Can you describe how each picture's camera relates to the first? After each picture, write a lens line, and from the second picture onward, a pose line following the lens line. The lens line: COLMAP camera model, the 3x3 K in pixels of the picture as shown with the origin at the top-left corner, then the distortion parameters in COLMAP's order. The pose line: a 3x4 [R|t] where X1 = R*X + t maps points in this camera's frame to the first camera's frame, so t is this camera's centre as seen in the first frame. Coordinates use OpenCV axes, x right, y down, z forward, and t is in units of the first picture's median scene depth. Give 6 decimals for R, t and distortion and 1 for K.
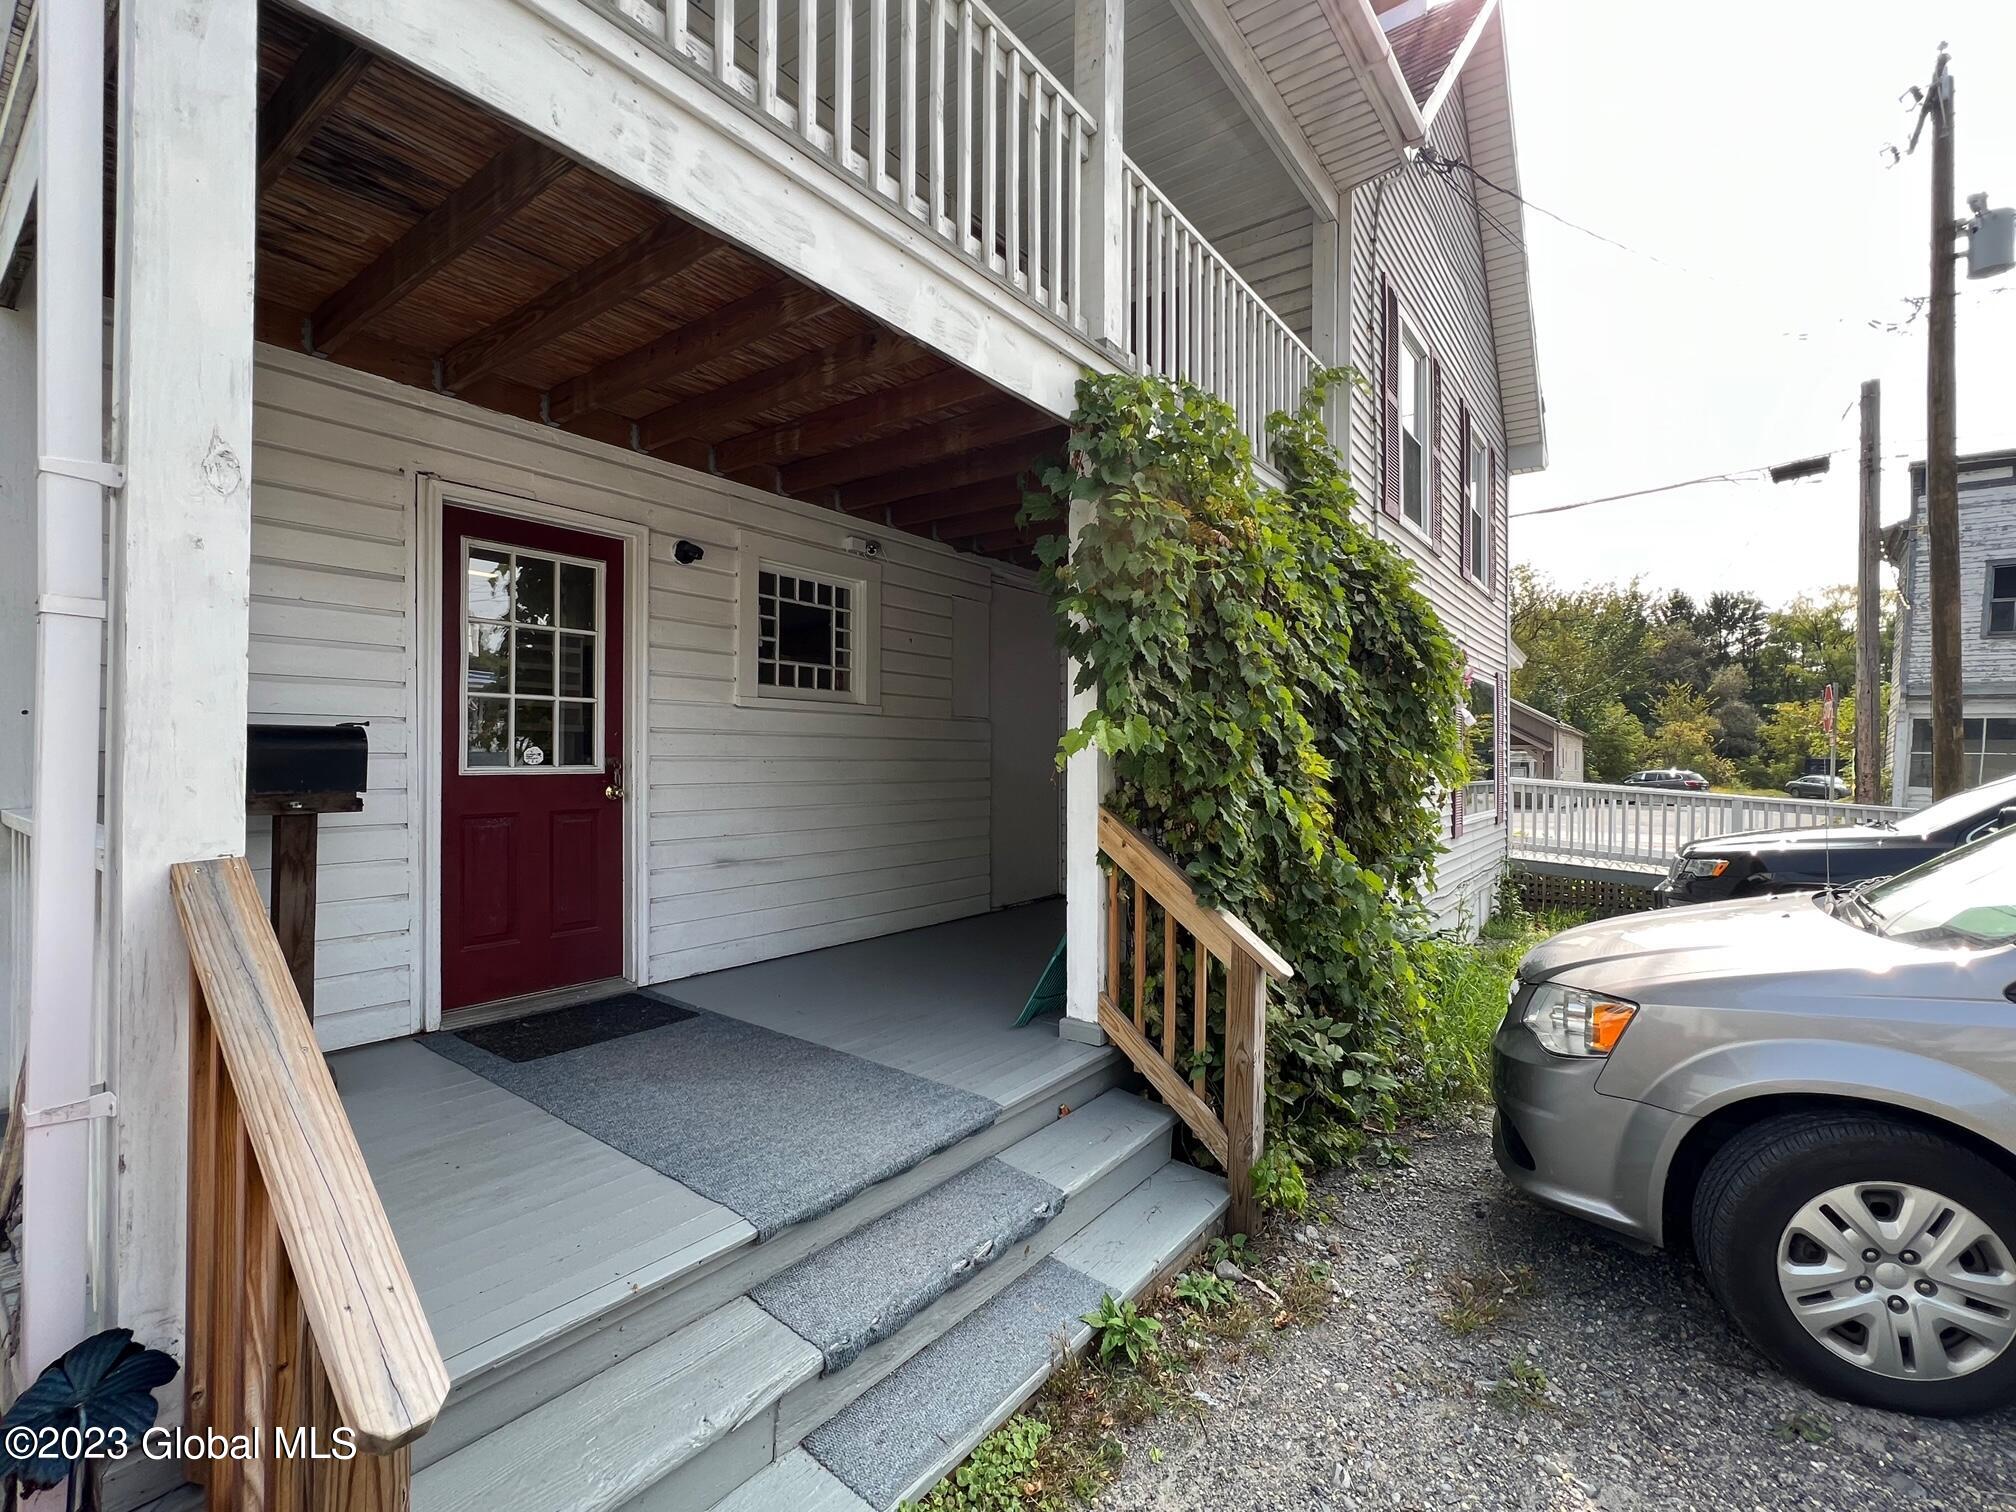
lens RADIAL K [[898.1, 0, 1008.0], [0, 898.1, 756.0], [0, 0, 1]] dist [0.000377, -0.000296]
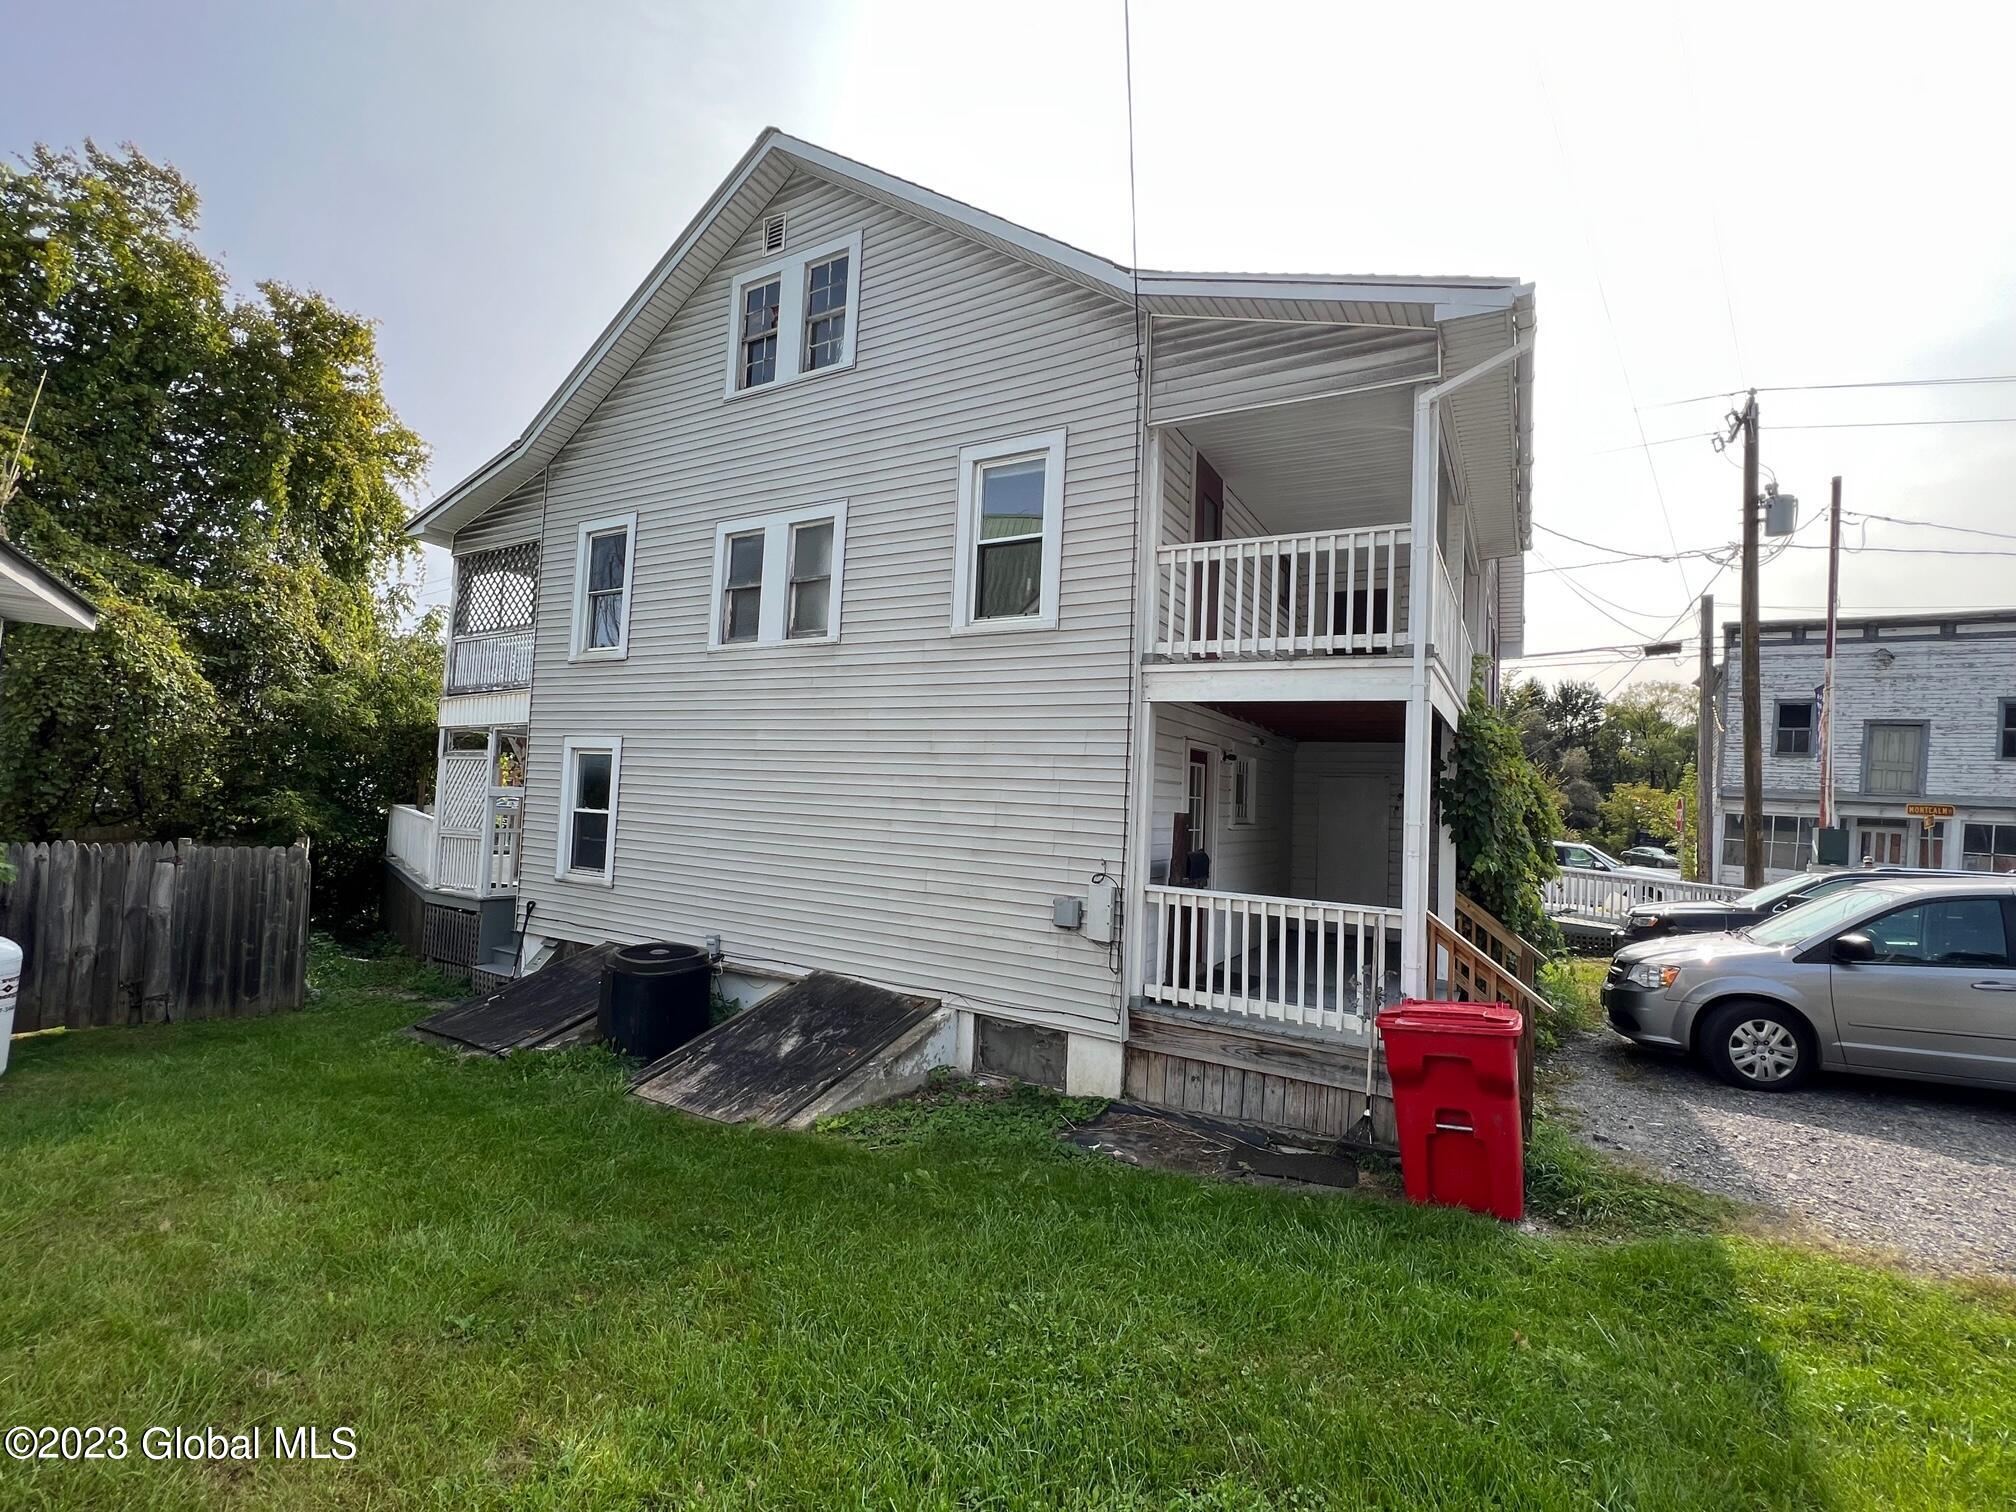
lens RADIAL K [[898.1, 0, 1008.0], [0, 898.1, 756.0], [0, 0, 1]] dist [0.000377, -0.000296]
pose [[0.991407, 0.045084, 0.122798, -0.343681], [-0.039434, 0.998066, -0.048060, -0.033646], [-0.124727, 0.042805, 0.991267, -0.305556]]
